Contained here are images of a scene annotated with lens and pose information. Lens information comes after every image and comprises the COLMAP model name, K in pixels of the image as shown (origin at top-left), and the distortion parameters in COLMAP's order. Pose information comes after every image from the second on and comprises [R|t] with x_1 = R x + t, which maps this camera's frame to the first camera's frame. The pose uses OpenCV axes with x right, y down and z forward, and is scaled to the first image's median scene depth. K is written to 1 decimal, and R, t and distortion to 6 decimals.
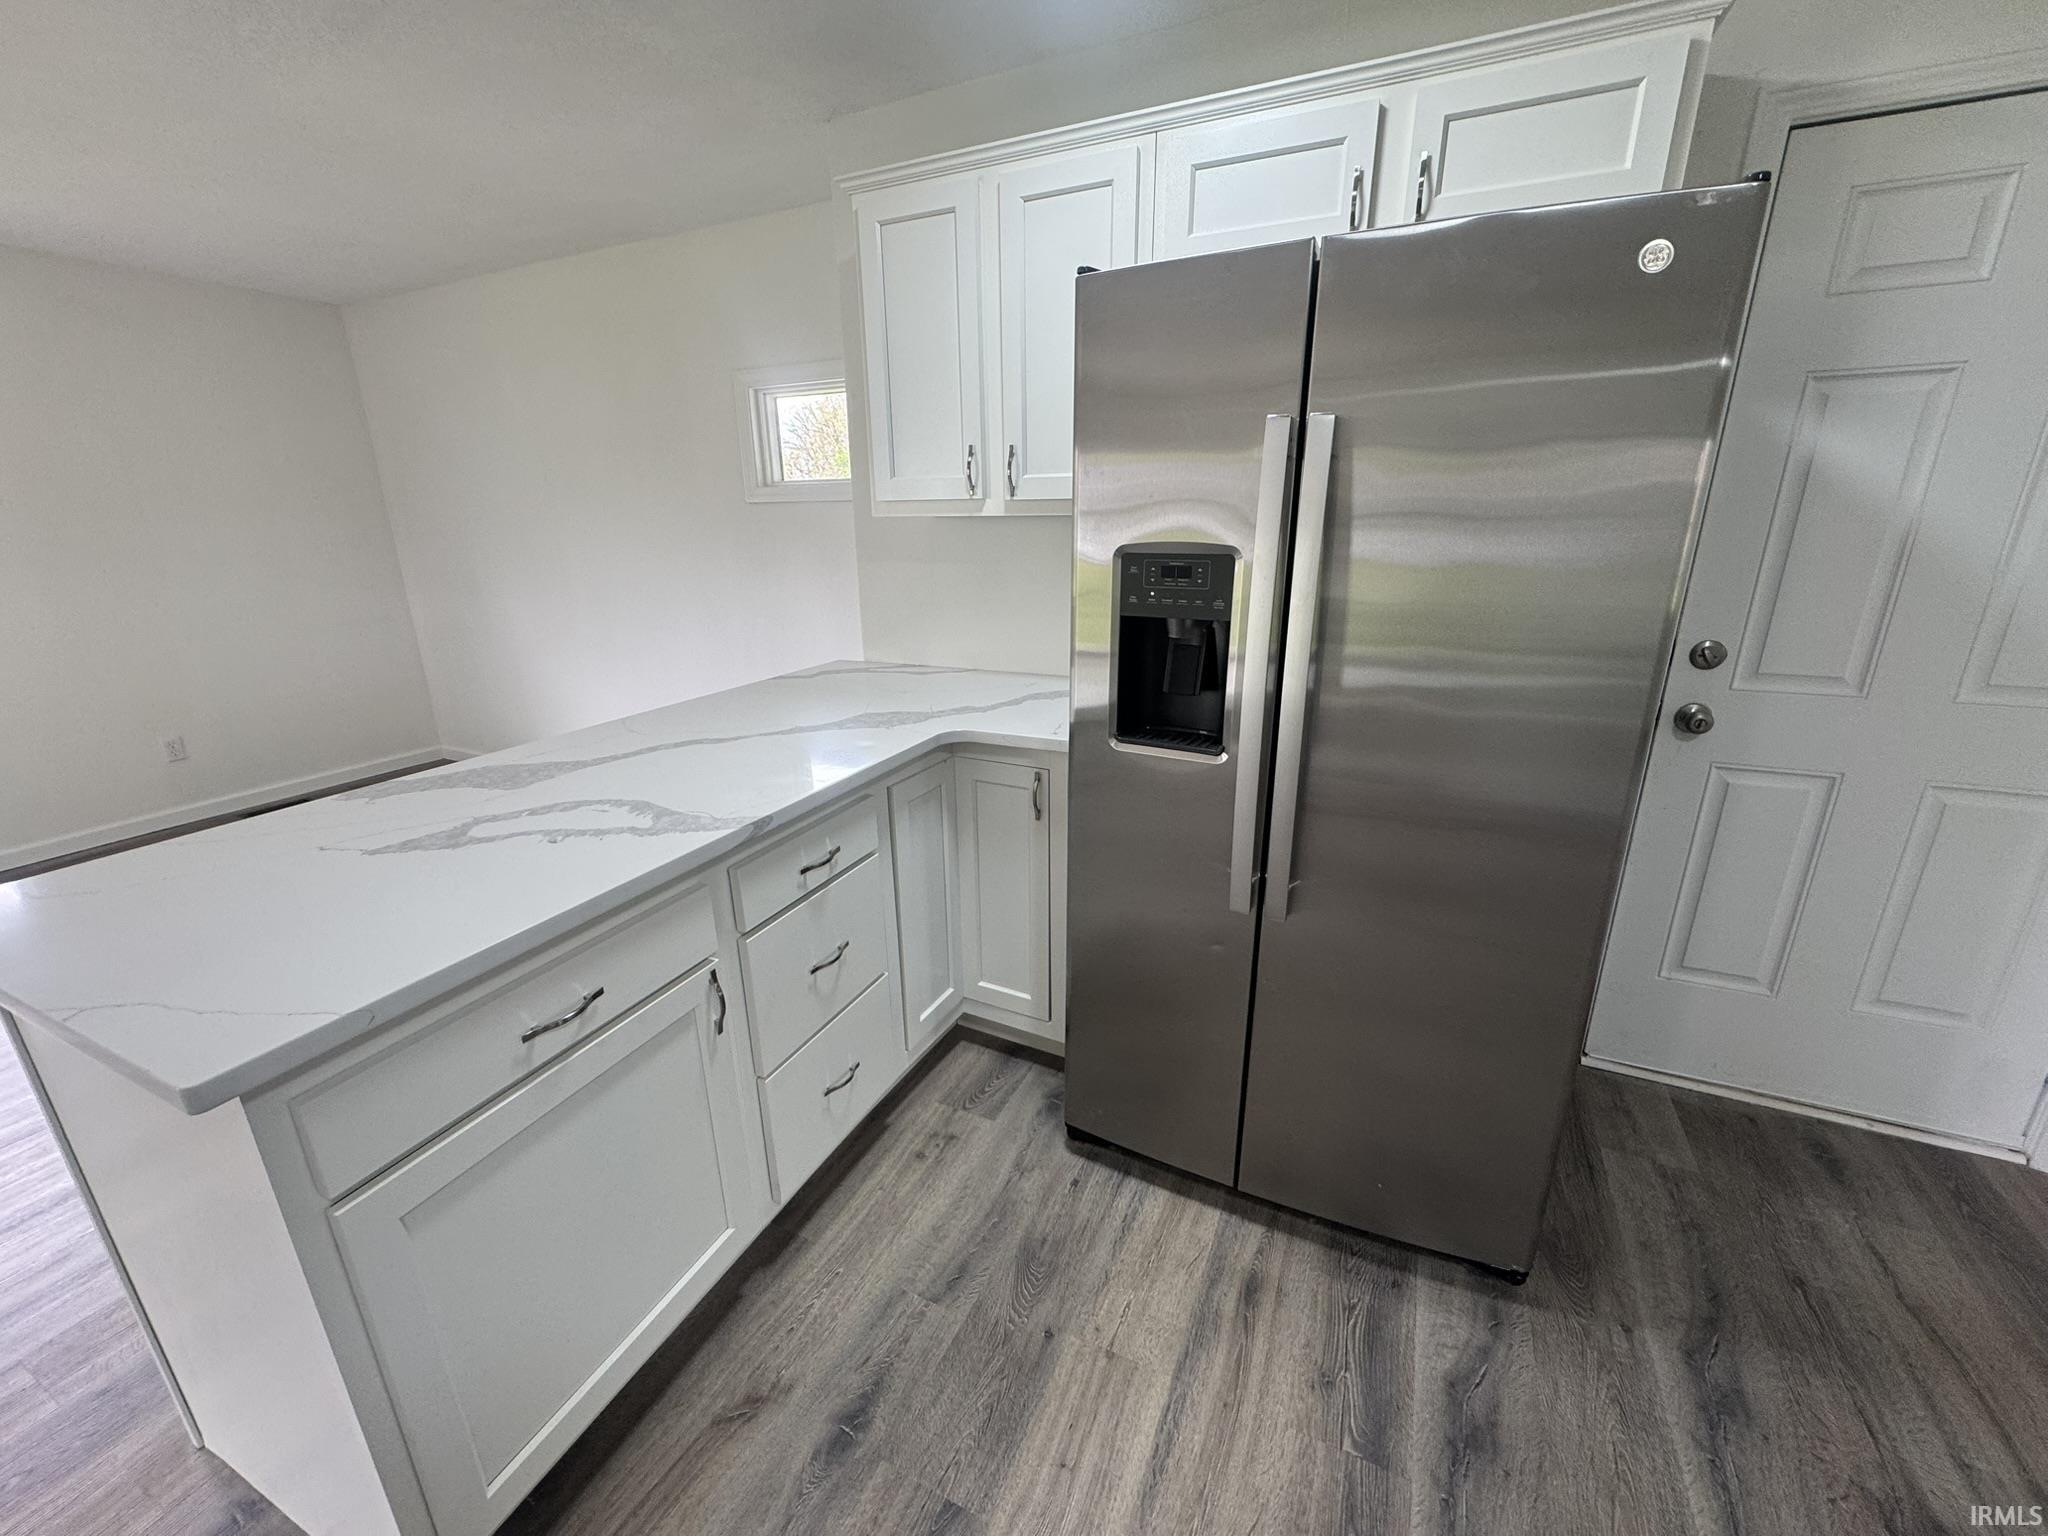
lens RADIAL K [[809.5, 0, 1024.0], [0, 809.5, 768.0], [0, 0, 1]] dist [-0.000326, 0.000259]
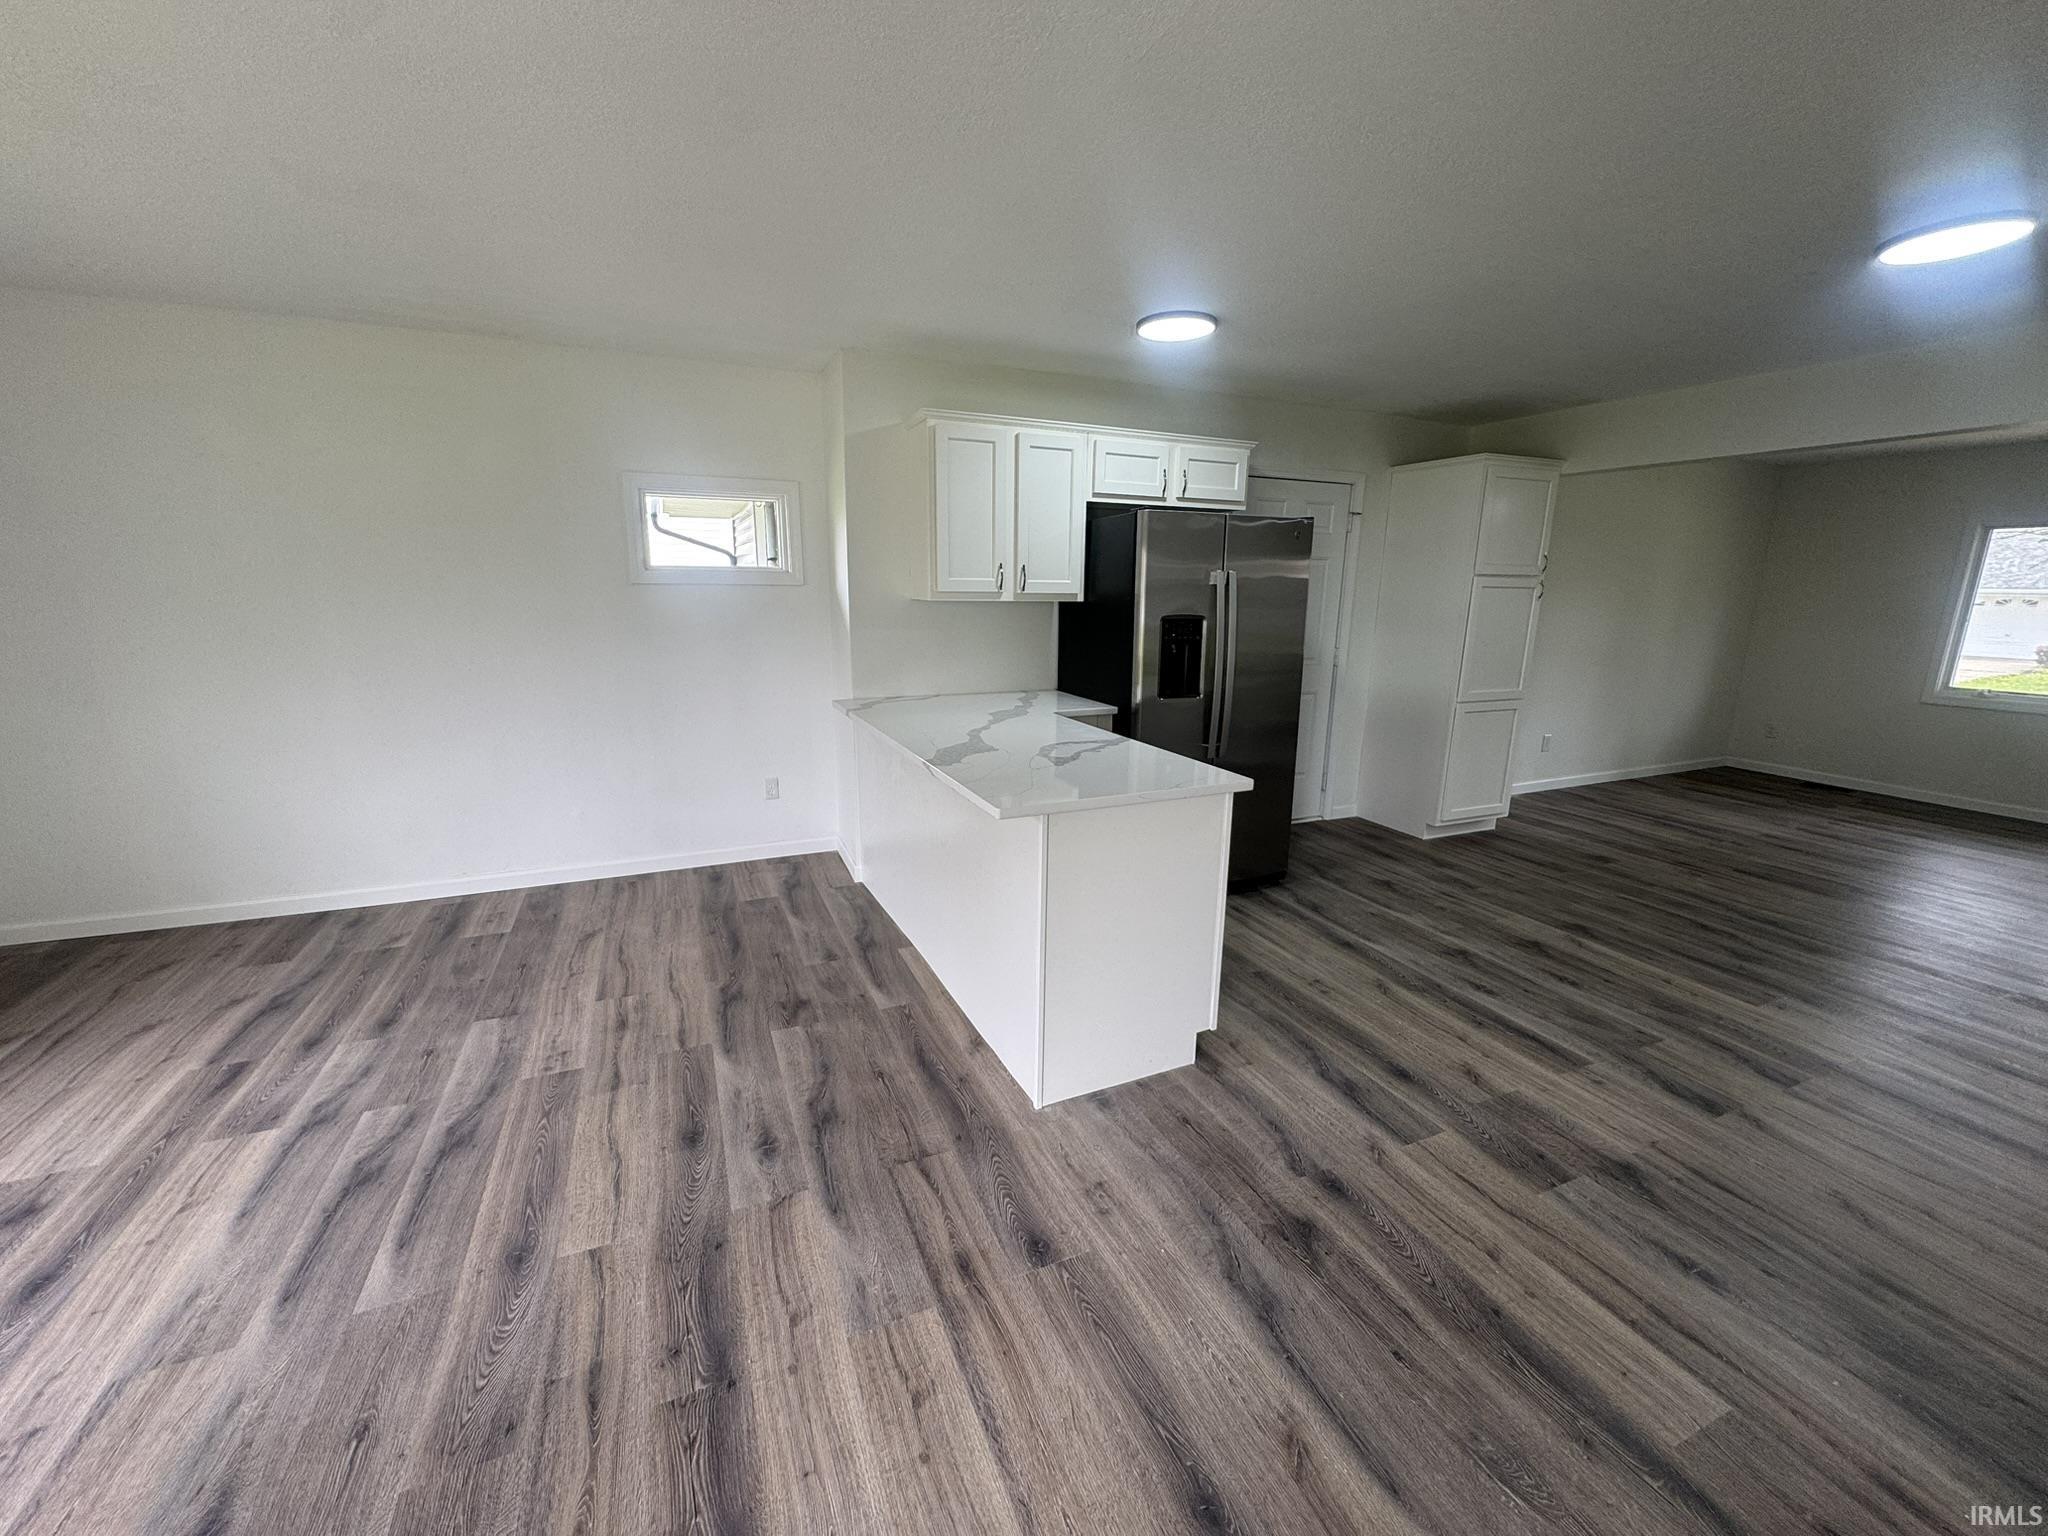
lens RADIAL K [[816.5, 0, 1024.0], [0, 816.5, 768.0], [0, 0, 1]] dist [0.000769, 0.000292]
pose [[0.655312, -0.146627, 0.740990, -1.869651], [0.209495, 0.977775, 0.008210, 0.063022], [-0.725726, 0.149854, 0.671466, -0.261517]]
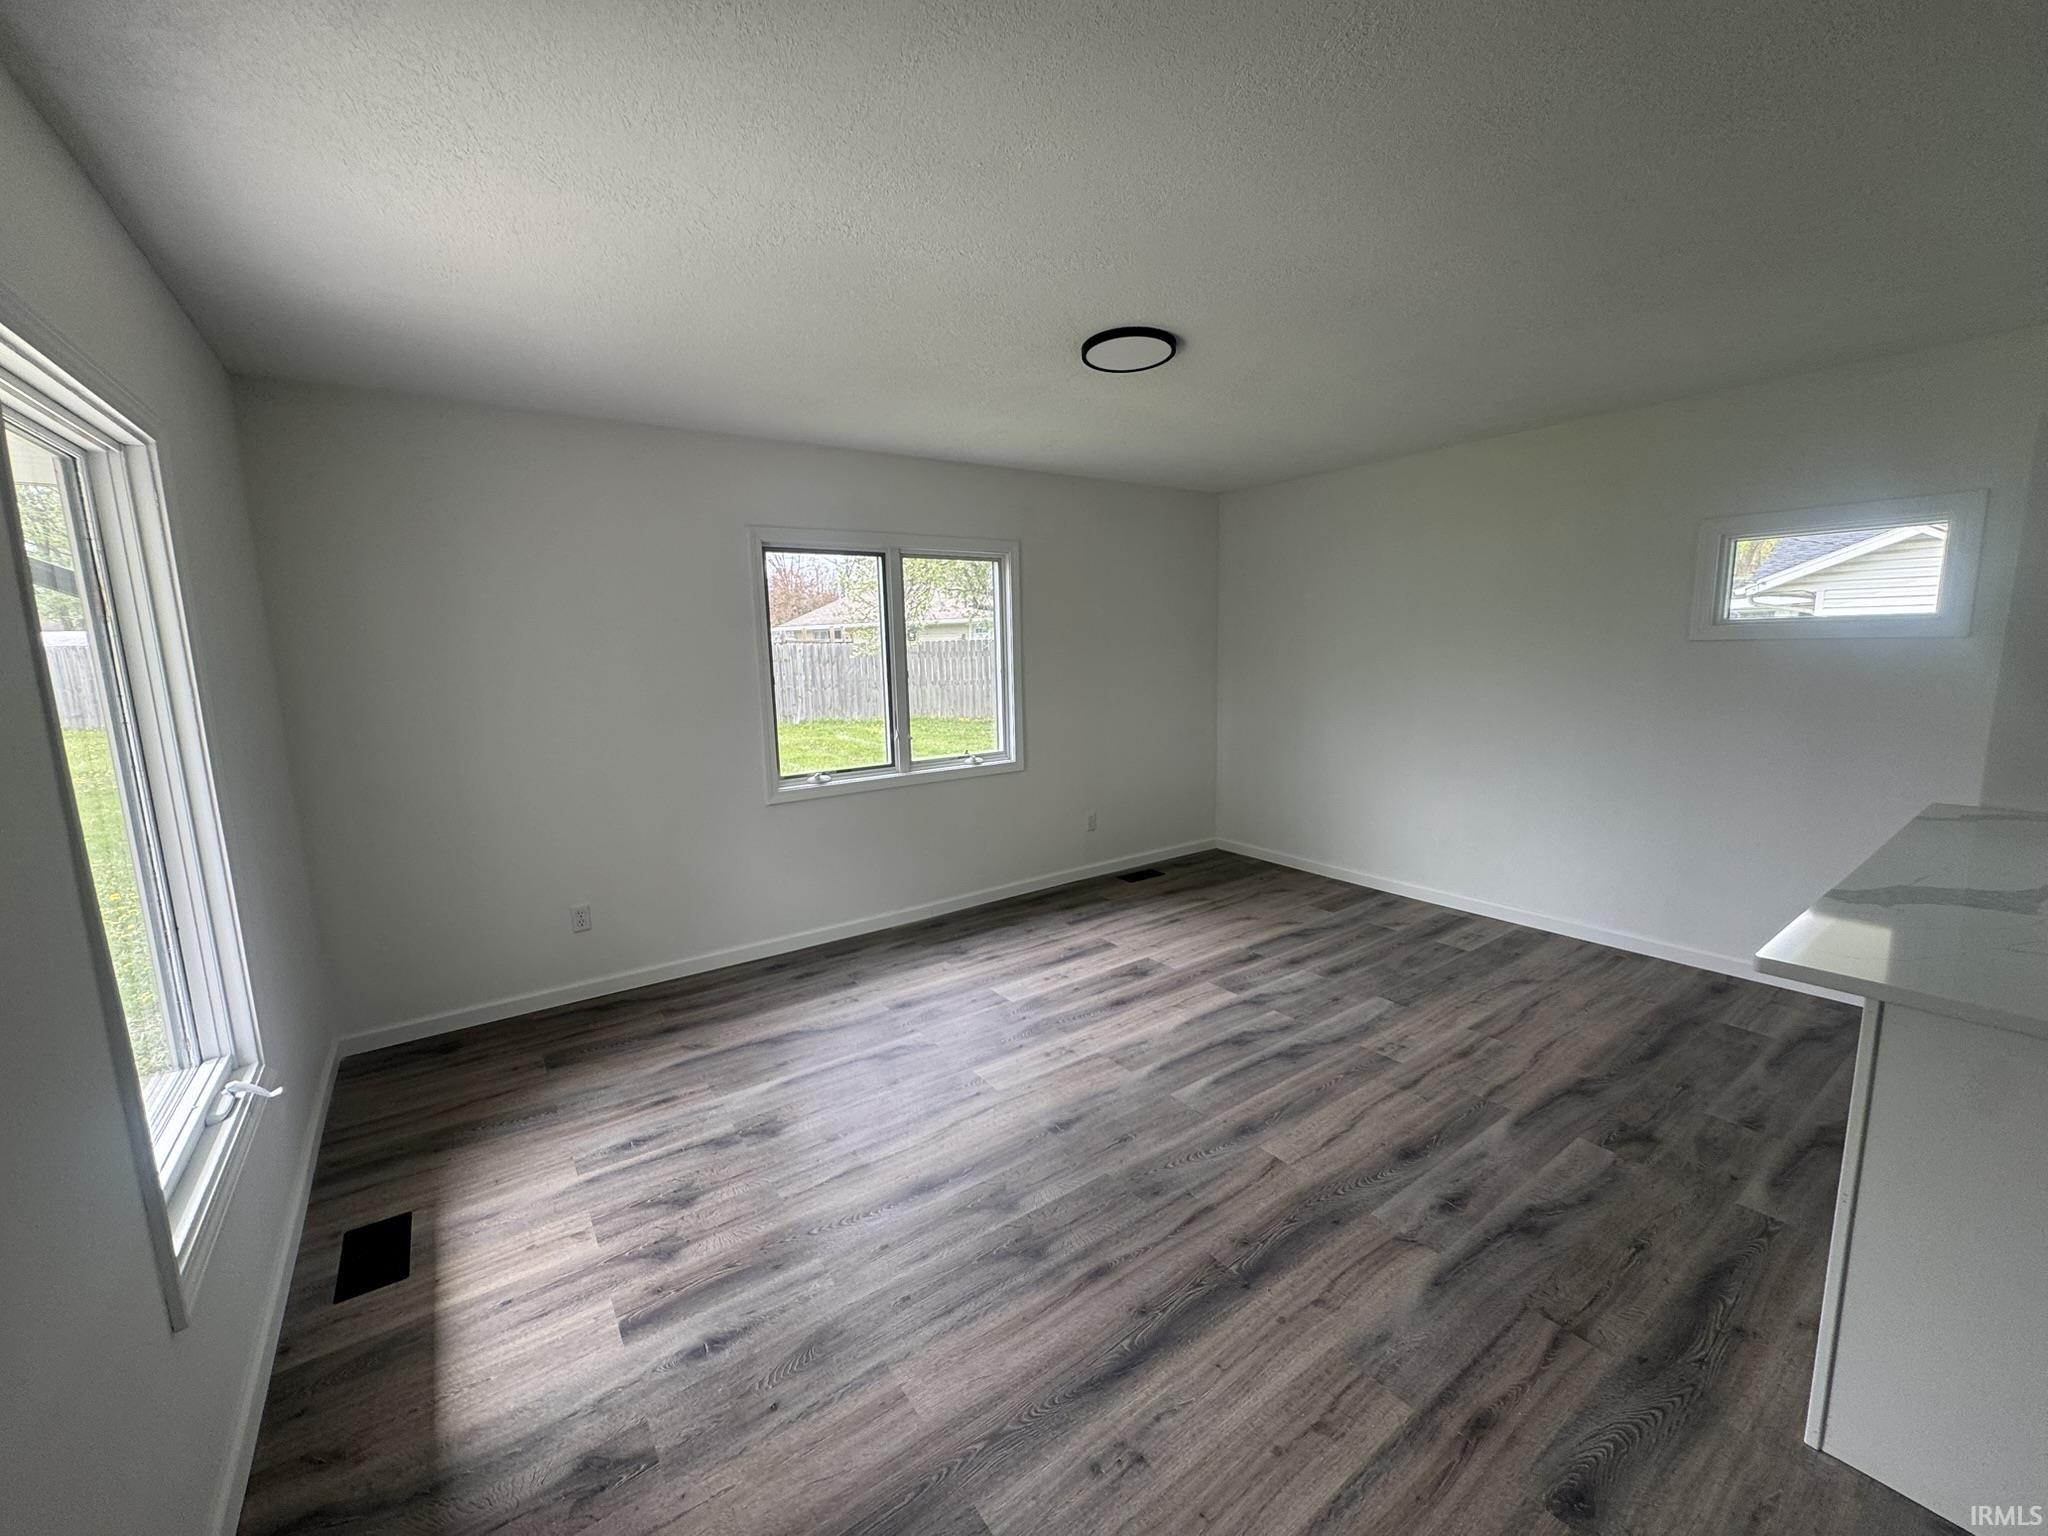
lens RADIAL K [[809.5, 0, 1024.0], [0, 809.5, 768.0], [0, 0, 1]] dist [-0.000326, 0.000259]
pose [[0.877131, 0.062920, -0.476112, -1.260691], [-0.131297, 0.985029, -0.111711, 0.127056], [0.461956, 0.160497, 0.872260, -0.577070]]
